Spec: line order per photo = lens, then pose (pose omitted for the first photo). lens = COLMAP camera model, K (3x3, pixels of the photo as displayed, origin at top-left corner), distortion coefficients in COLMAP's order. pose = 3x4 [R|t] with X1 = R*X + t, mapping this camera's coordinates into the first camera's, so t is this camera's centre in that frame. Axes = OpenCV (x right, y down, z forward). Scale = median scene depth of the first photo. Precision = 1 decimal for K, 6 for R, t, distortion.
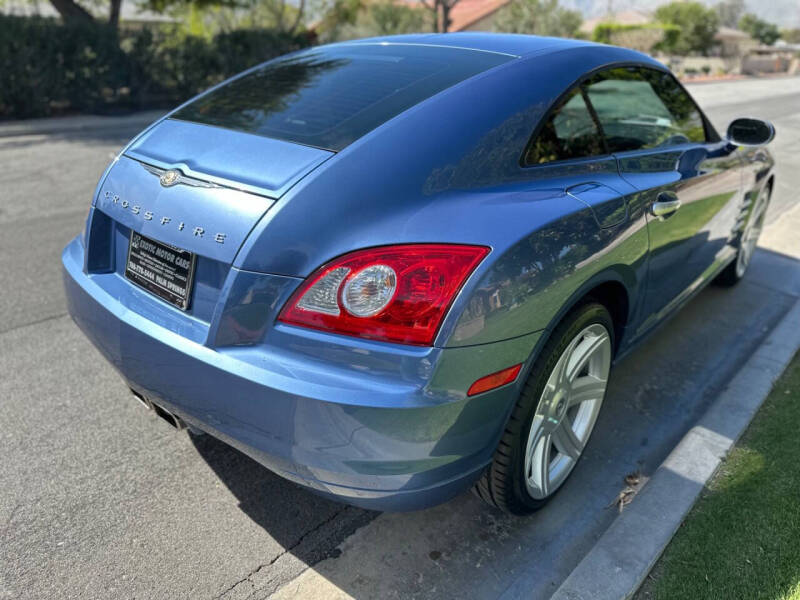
lens RADIAL K [[580.9, 0, 396.6], [0, 580.9, 290.6], [0, 0, 1]] dist [-0.000680, -0.004939]
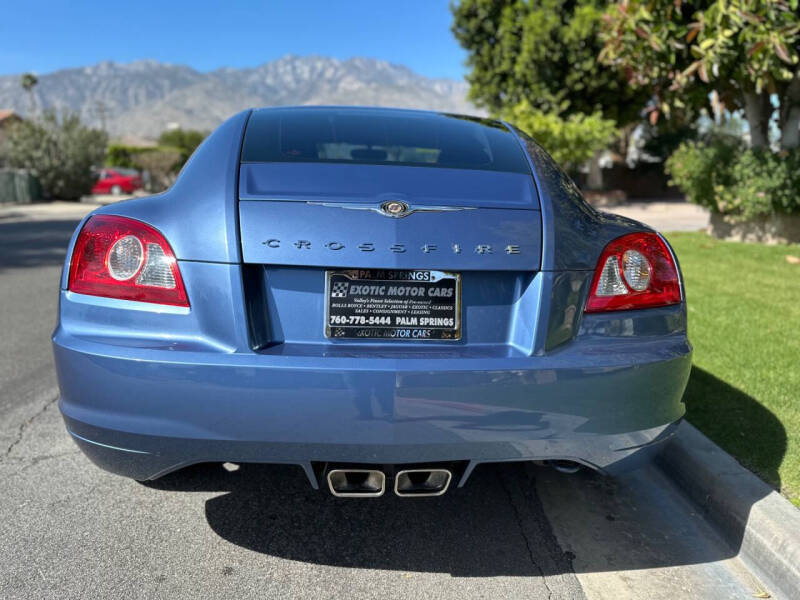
lens RADIAL K [[580.9, 0, 396.6], [0, 580.9, 290.6], [0, 0, 1]] dist [-0.000680, -0.004939]
pose [[0.700606, -0.136153, 0.700438, -0.933303], [0.268202, 0.959894, -0.081679, 0.005847], [-0.661226, 0.245083, 0.709024, 0.347233]]
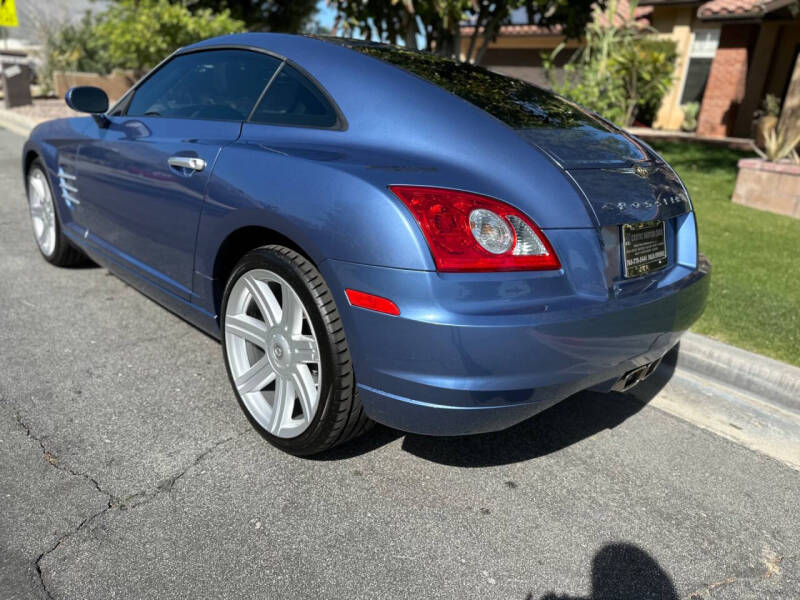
lens RADIAL K [[573.9, 0, 410.0], [0, 573.9, 297.2], [0, 0, 1]] dist [0.004786, -0.008490]
pose [[0.072094, -0.336611, 0.938880, -1.443650], [0.315074, 0.900814, 0.298769, -0.412690], [-0.946325, 0.274277, 0.171001, 1.179173]]
